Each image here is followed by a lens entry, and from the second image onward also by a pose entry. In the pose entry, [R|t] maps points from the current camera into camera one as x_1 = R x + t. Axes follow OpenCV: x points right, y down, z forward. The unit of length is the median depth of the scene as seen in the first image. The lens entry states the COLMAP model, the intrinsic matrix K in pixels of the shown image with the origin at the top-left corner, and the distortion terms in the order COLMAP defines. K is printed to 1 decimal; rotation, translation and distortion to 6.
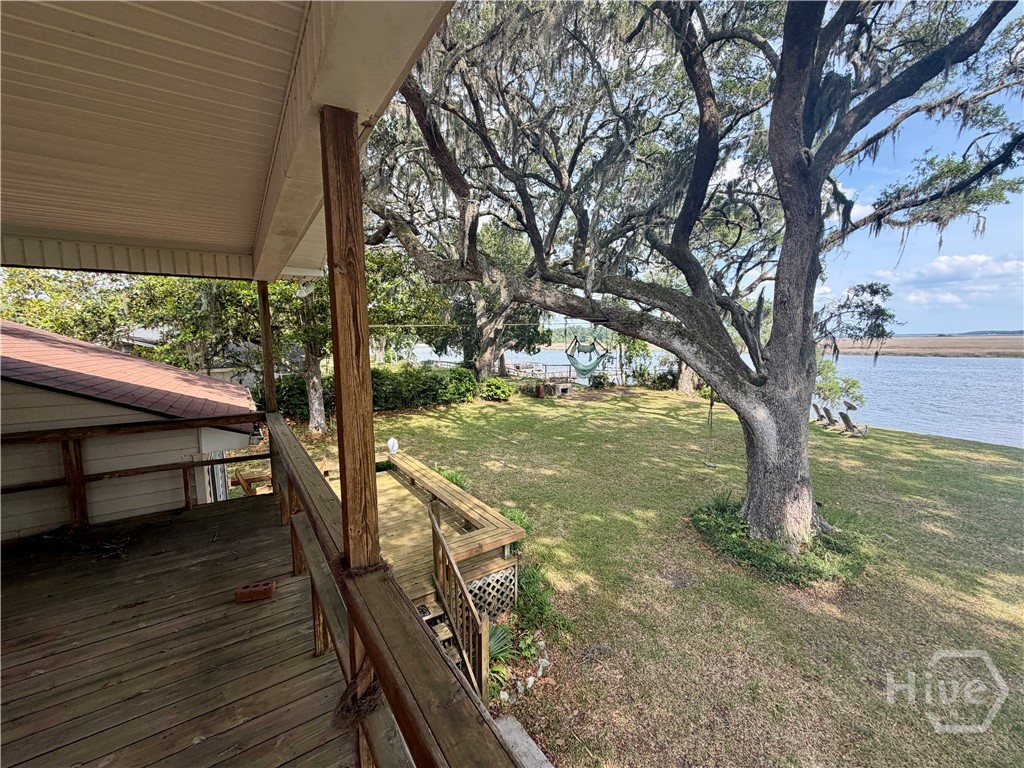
lens RADIAL K [[408.3, 0, 509.1], [0, 408.3, 384.9], [0, 0, 1]] dist [-0.000777, 0.000038]
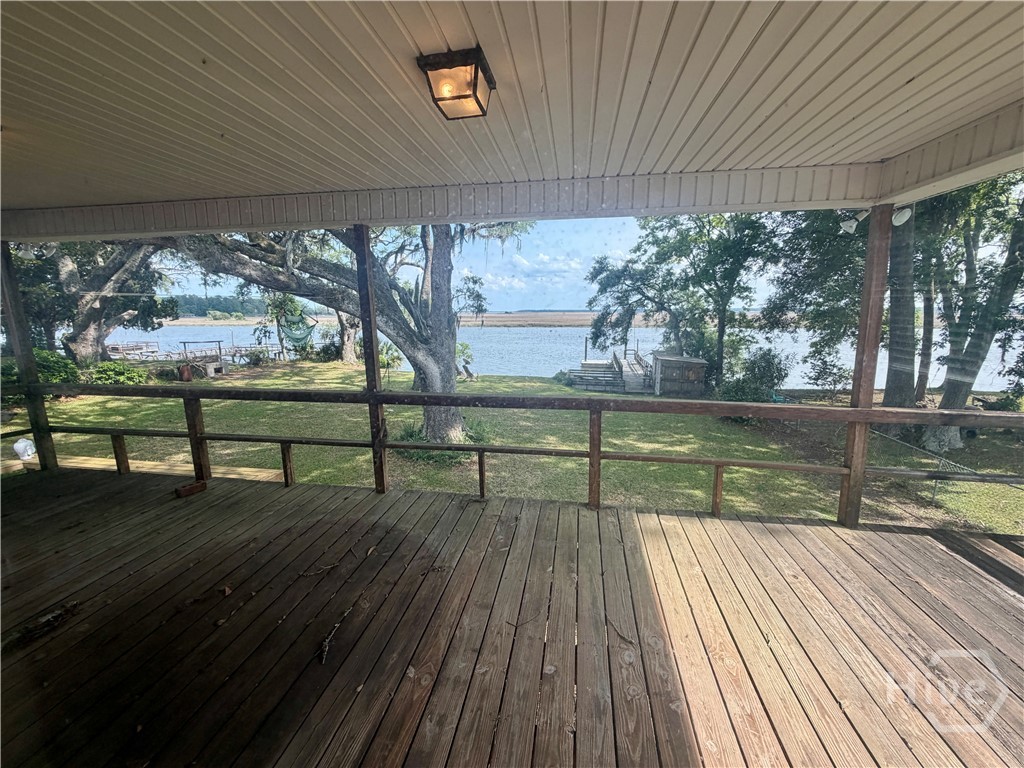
lens RADIAL K [[408.3, 0, 511.1], [0, 408.3, 381.3], [0, 0, 1]] dist [-0.000777, 0.000038]
pose [[0.680768, -0.111035, 0.724034, -0.167455], [0.072319, 0.993803, 0.084408, 0.020569], [-0.728920, -0.005101, 0.684580, -0.147650]]
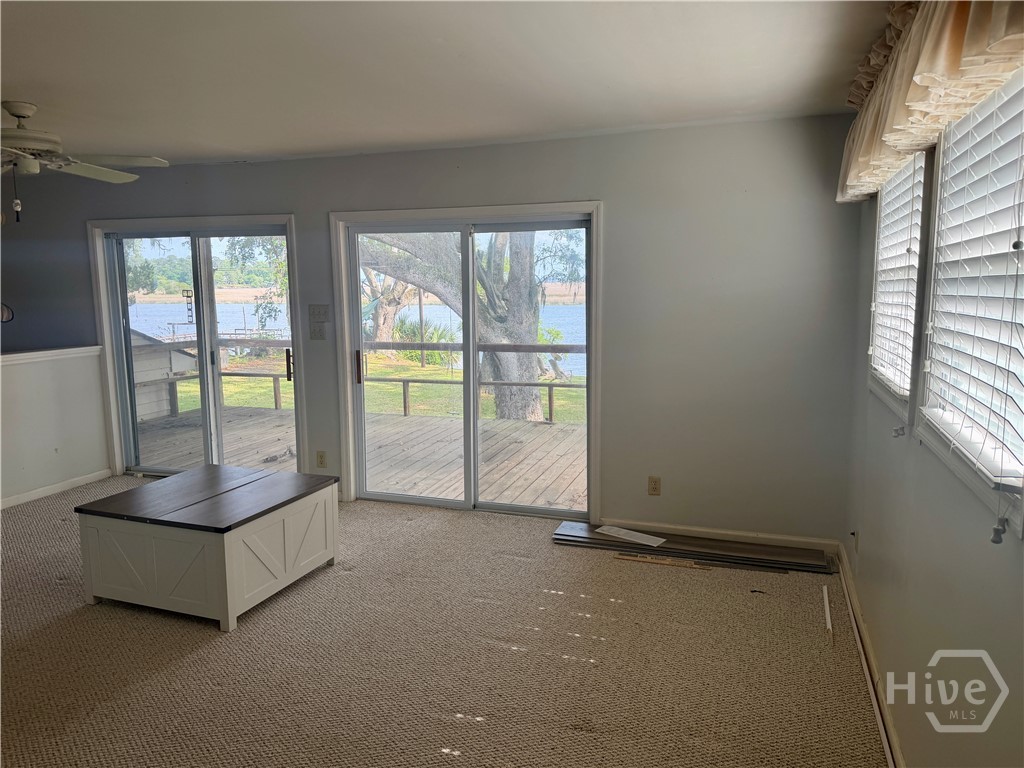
lens RADIAL K [[716.8, 0, 511.2], [0, 716.8, 389.0], [0, 0, 1]] dist [0.055322, -0.065862]
pose [[0.799269, -0.083372, 0.595163, -0.397844], [0.062761, 0.996495, 0.055308, 0.052329], [-0.597688, -0.006853, 0.801700, -0.438454]]
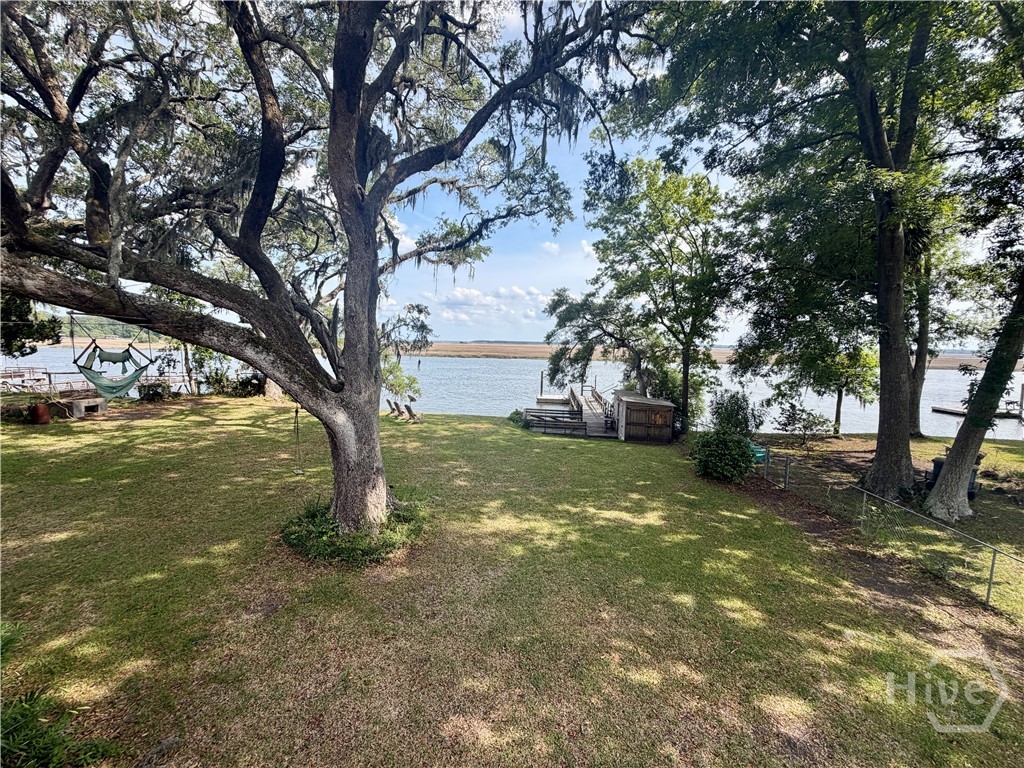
lens RADIAL K [[408.3, 0, 509.9], [0, 408.3, 384.9], [0, 0, 1]] dist [-0.000777, 0.000038]
pose [[0.598864, -0.054406, 0.799001, 0.016846], [0.055302, 0.998118, 0.026514, -0.013071], [-0.798939, 0.028308, 0.600745, -0.006204]]
